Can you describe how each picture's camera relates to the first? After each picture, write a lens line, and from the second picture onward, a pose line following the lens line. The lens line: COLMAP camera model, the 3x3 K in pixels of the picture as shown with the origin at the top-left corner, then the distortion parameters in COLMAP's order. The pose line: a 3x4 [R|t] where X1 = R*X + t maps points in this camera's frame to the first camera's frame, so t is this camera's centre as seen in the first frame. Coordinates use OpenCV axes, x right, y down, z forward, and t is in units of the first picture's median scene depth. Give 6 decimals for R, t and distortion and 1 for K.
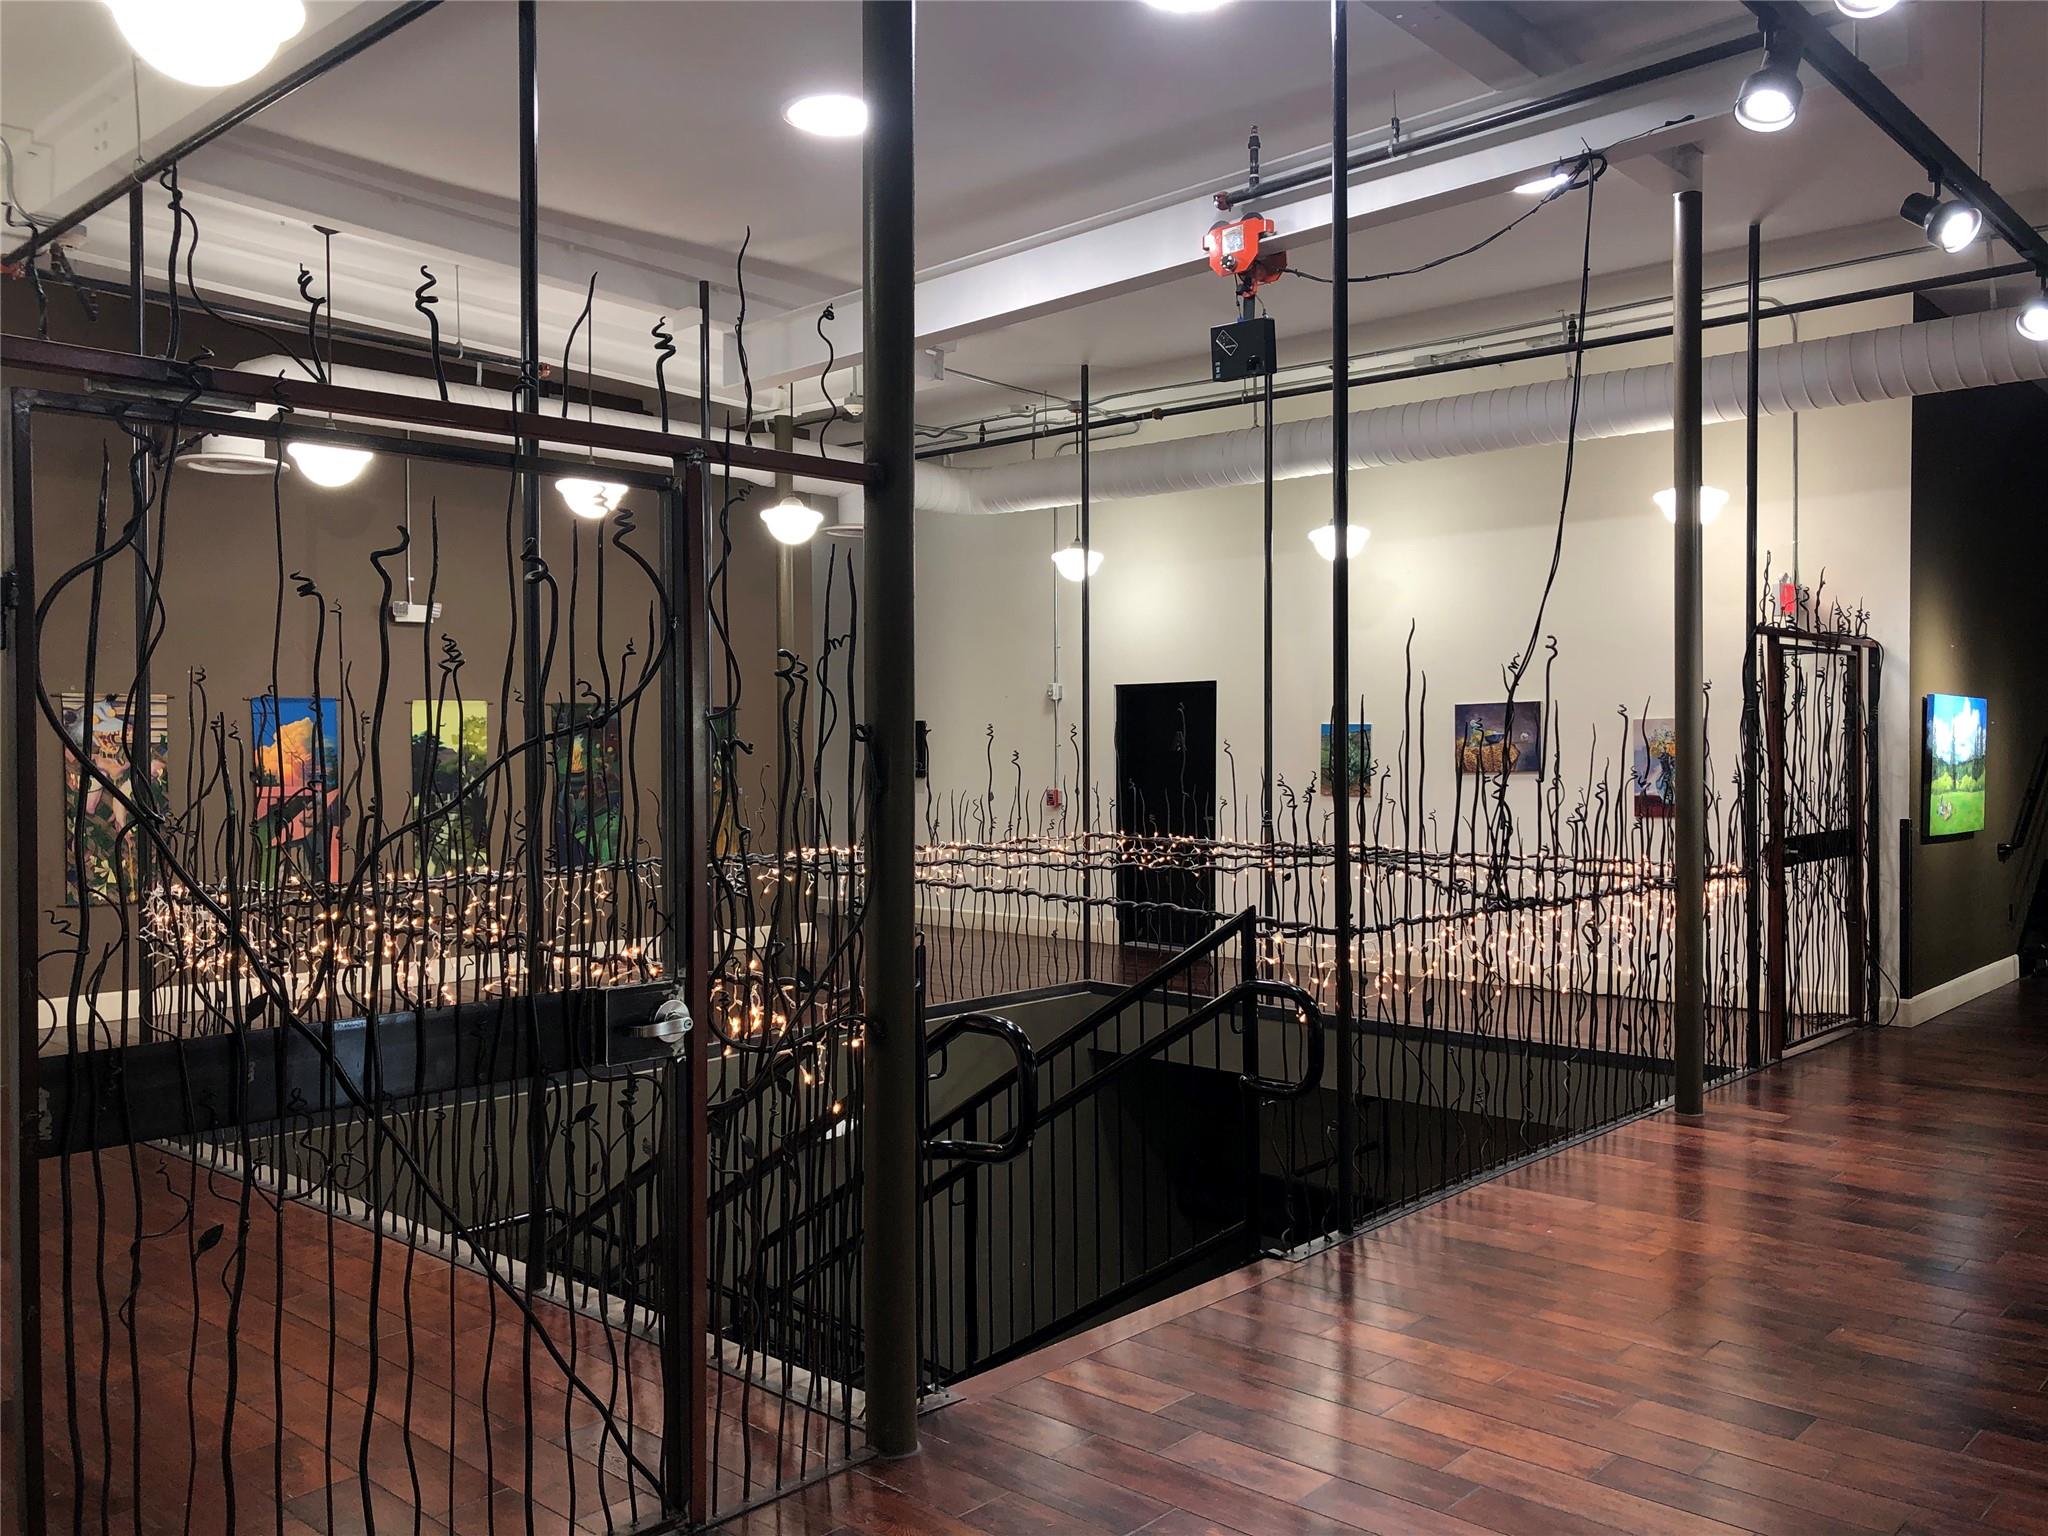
lens RADIAL K [[1651.8, 0, 1017.0], [0, 1651.8, 757.1], [0, 0, 1]] dist [0.104941, -0.195265]
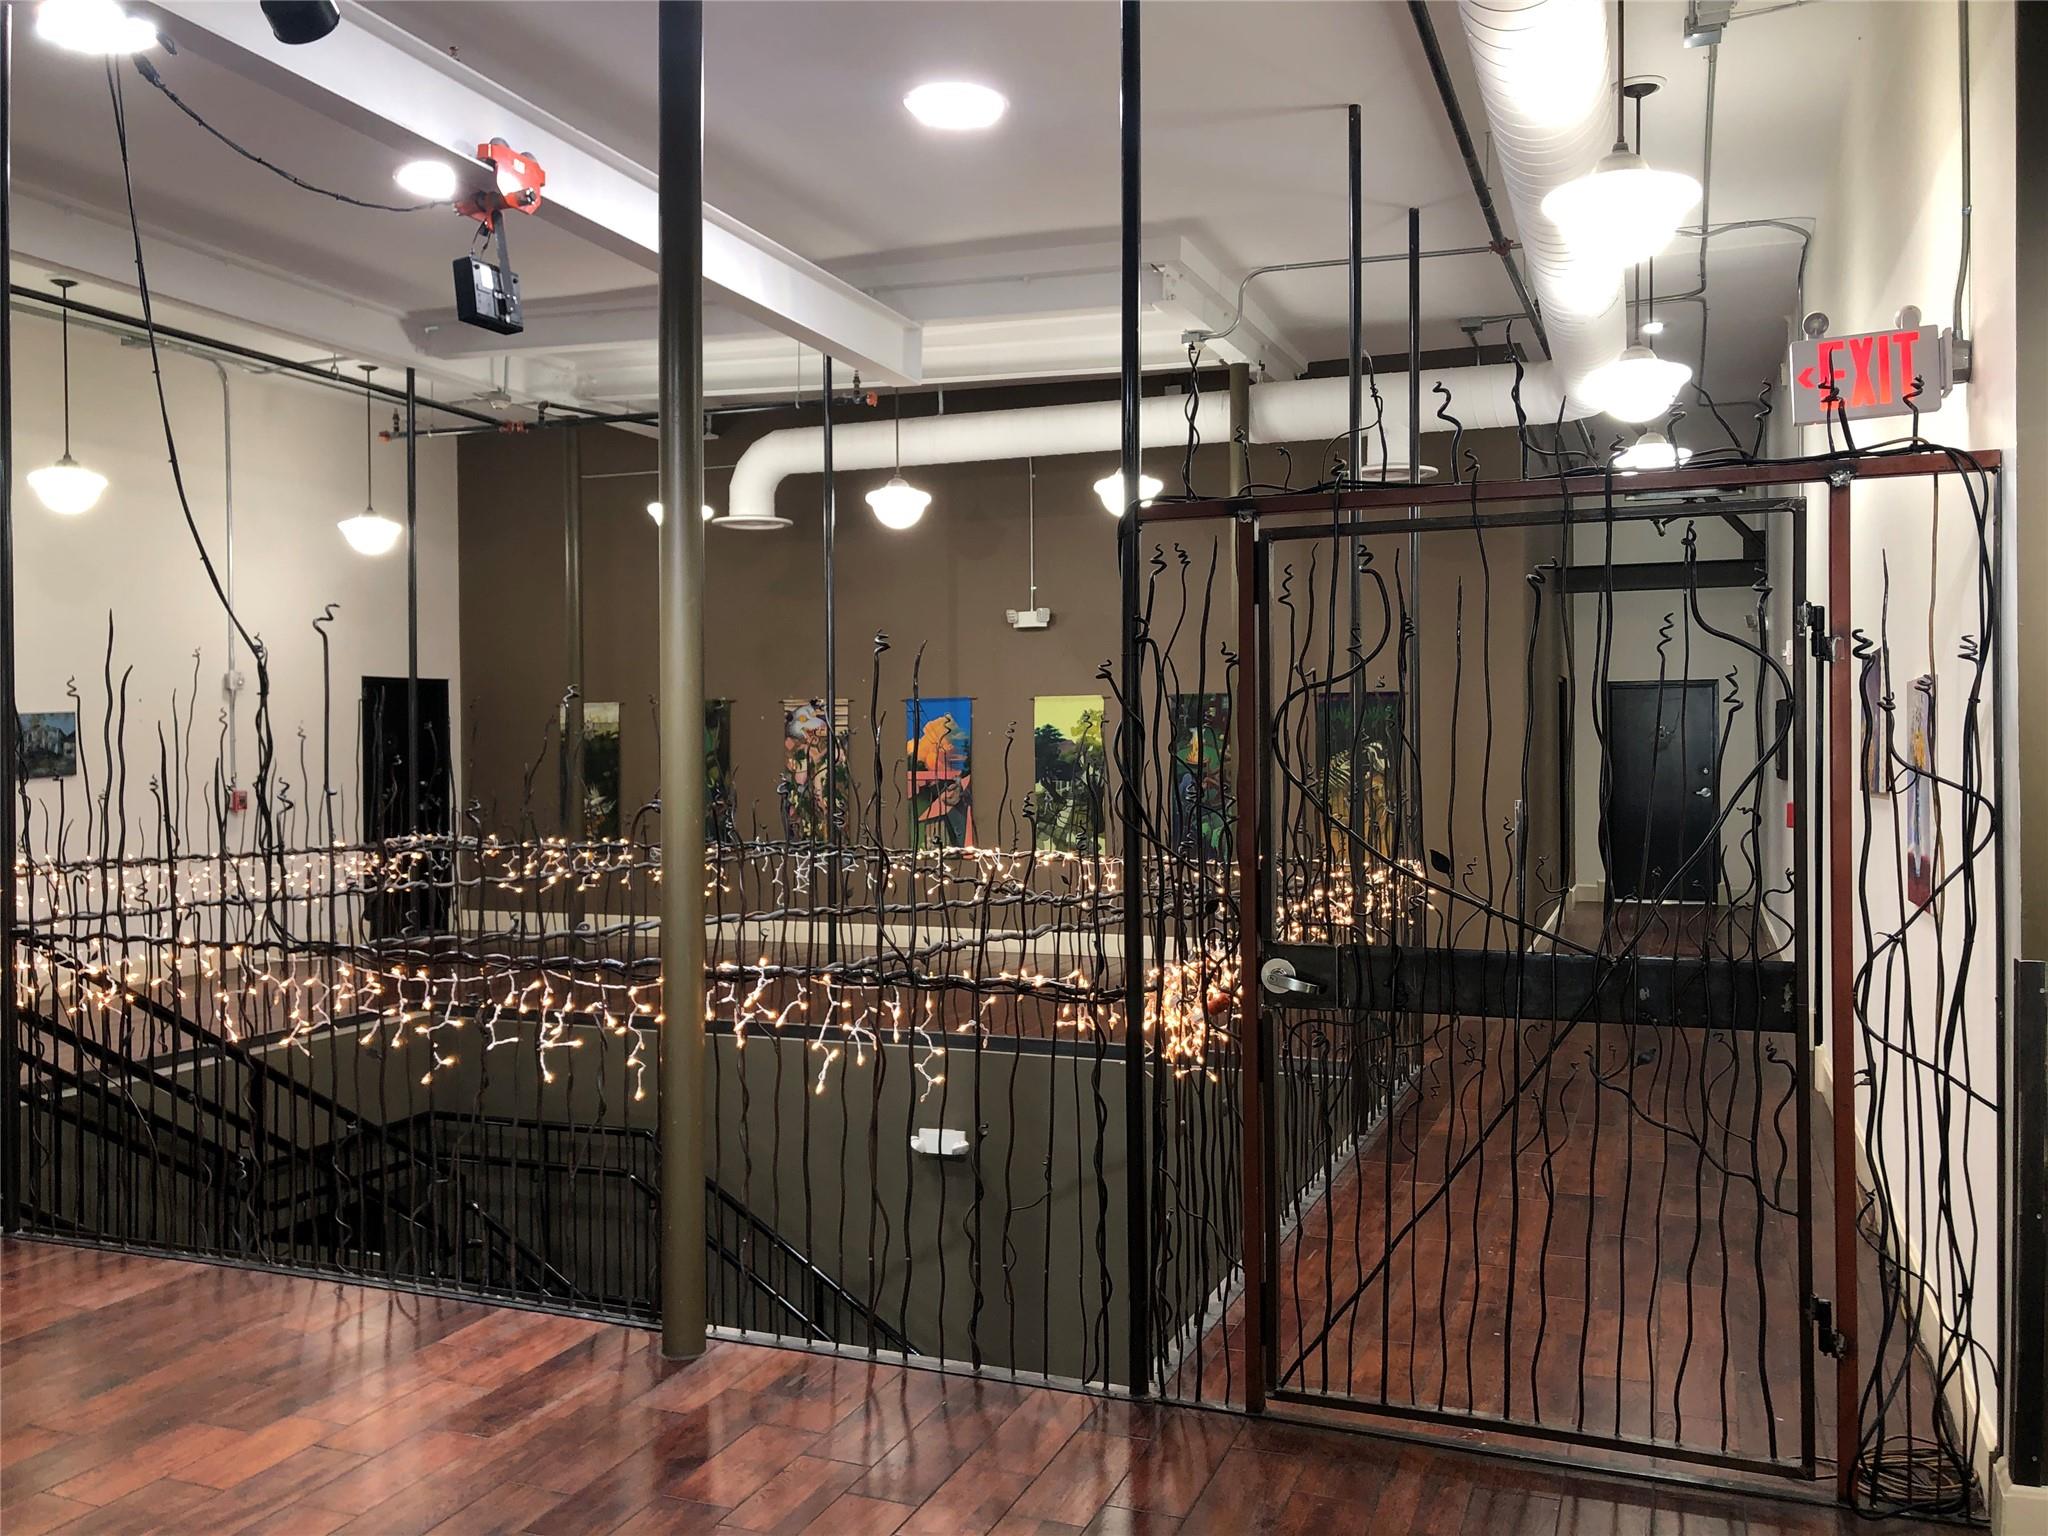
lens RADIAL K [[1651.8, 0, 1017.0], [0, 1651.8, 757.1], [0, 0, 1]] dist [0.104941, -0.195265]
pose [[0.353494, 0.005275, -0.935422, 0.701161], [-0.002323, 0.999986, 0.004761, 0.001209], [0.935434, 0.000490, 0.353502, 0.640433]]
